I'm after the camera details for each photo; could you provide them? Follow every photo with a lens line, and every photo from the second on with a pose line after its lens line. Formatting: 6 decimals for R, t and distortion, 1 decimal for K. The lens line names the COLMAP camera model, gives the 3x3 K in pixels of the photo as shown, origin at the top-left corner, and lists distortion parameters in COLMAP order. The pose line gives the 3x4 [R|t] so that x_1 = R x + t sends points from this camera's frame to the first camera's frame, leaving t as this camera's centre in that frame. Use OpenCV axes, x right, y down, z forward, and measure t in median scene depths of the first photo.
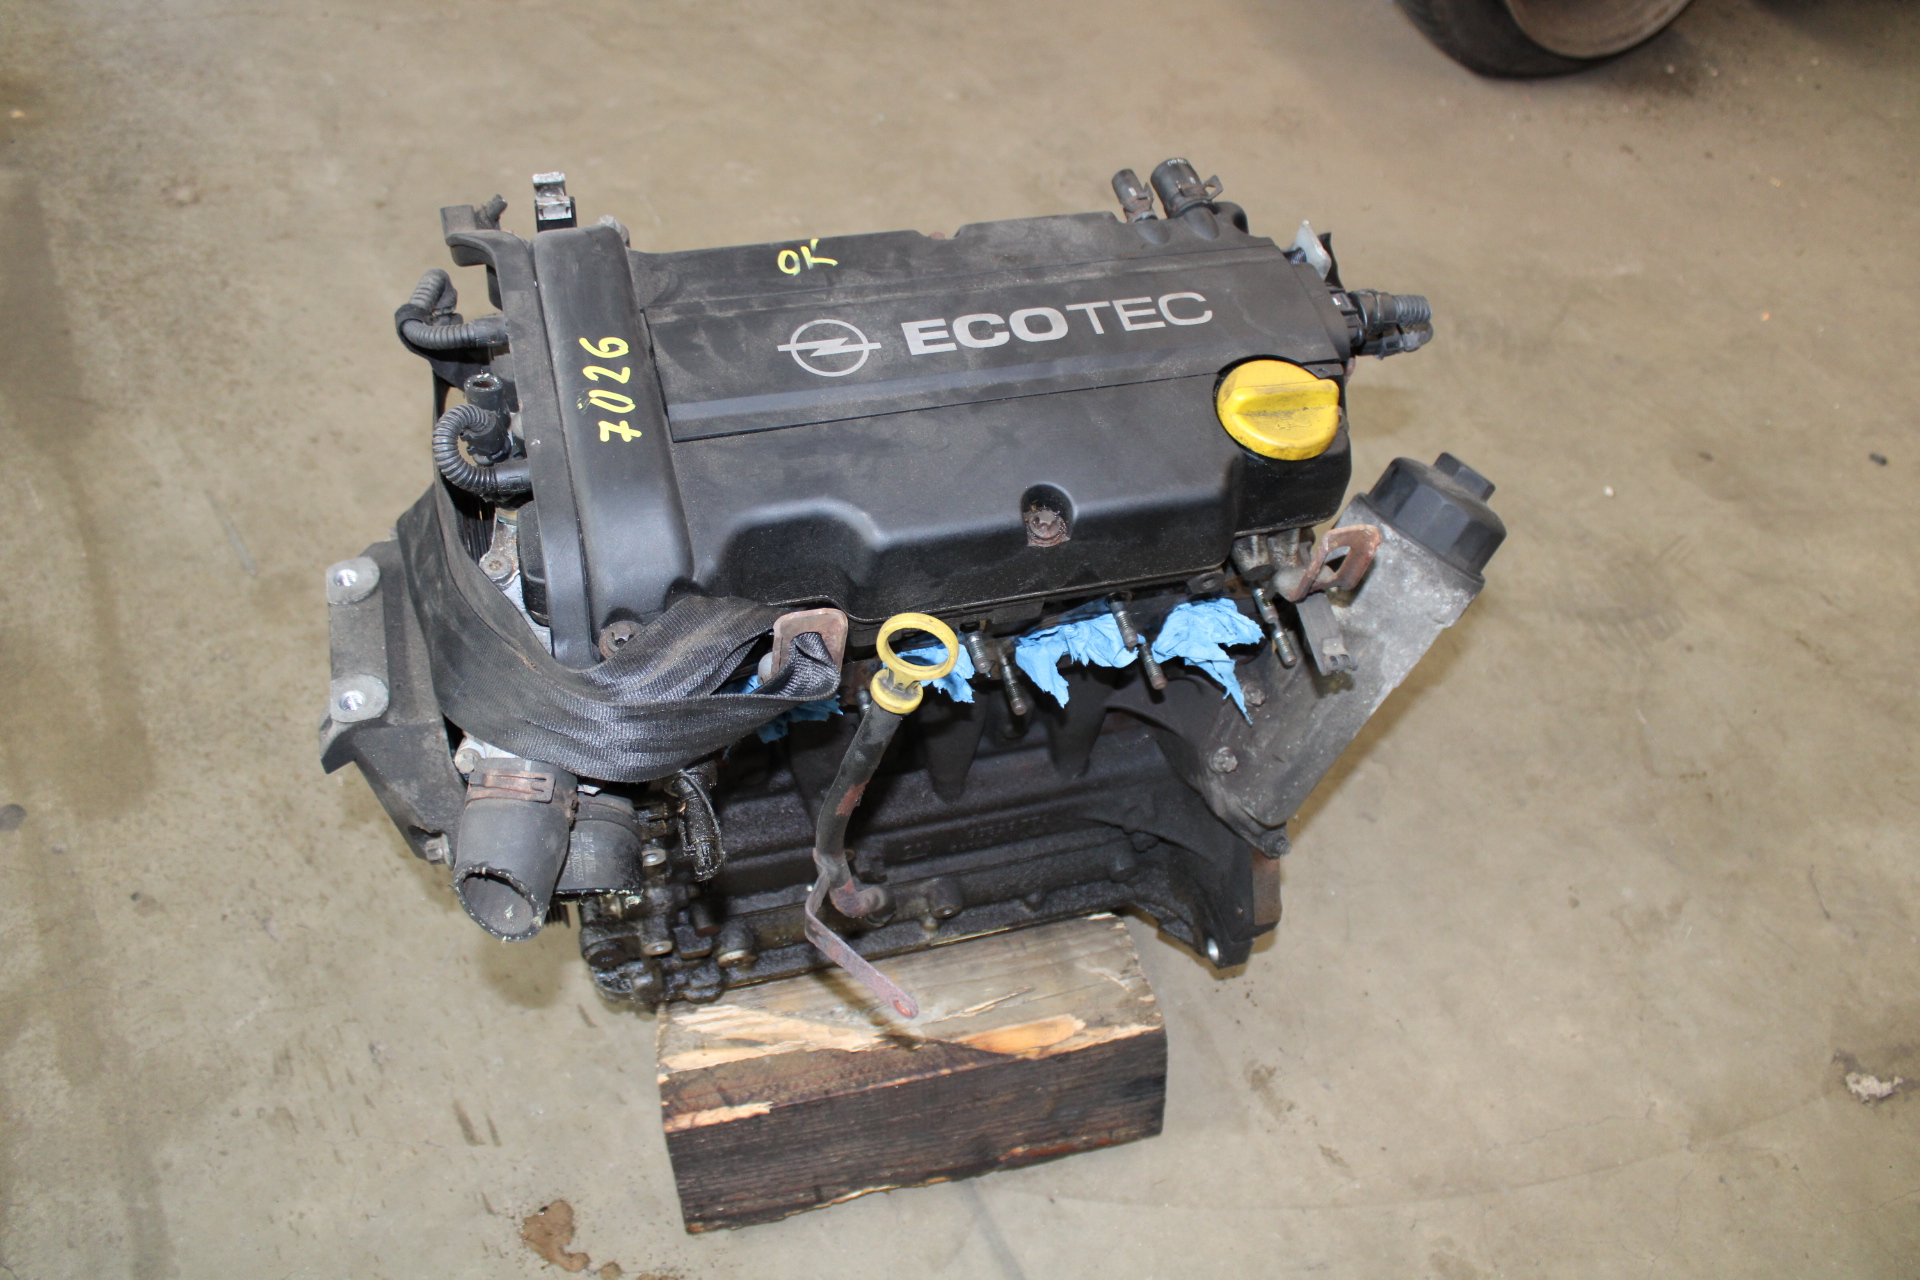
lens RADIAL K [[1575.2, 0, 960.0], [0, 1575.2, 640.0], [0, 0, 1]] dist [-0.164866, 0.133829]
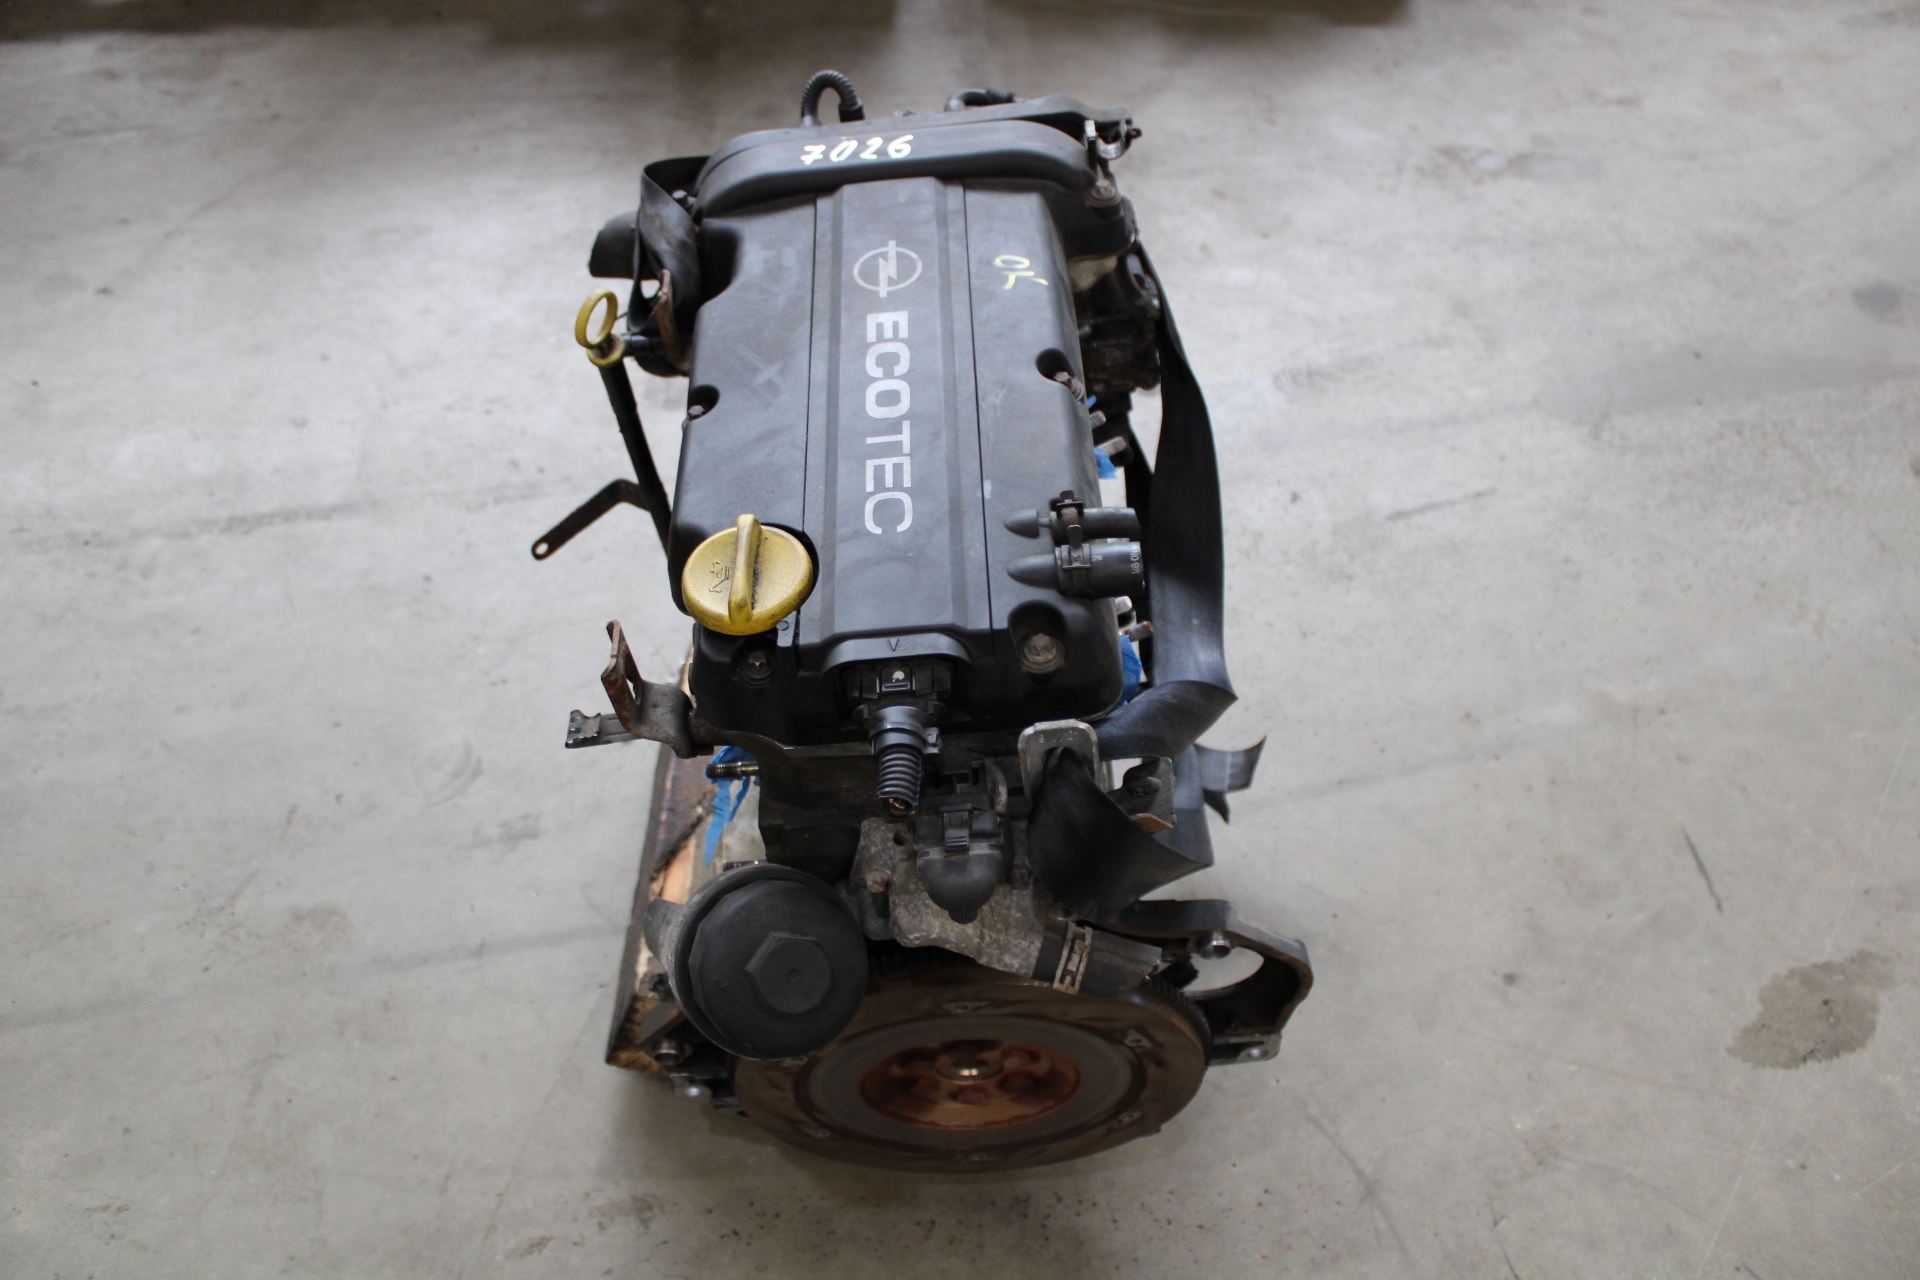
lens RADIAL K [[1575.2, 0, 960.0], [0, 1575.2, 640.0], [0, 0, 1]] dist [-0.164866, 0.133829]
pose [[-0.247286, 0.678199, -0.692023, 0.838633], [-0.770988, 0.294863, 0.564476, -0.757043], [0.586879, 0.673128, 0.449968, 0.668731]]
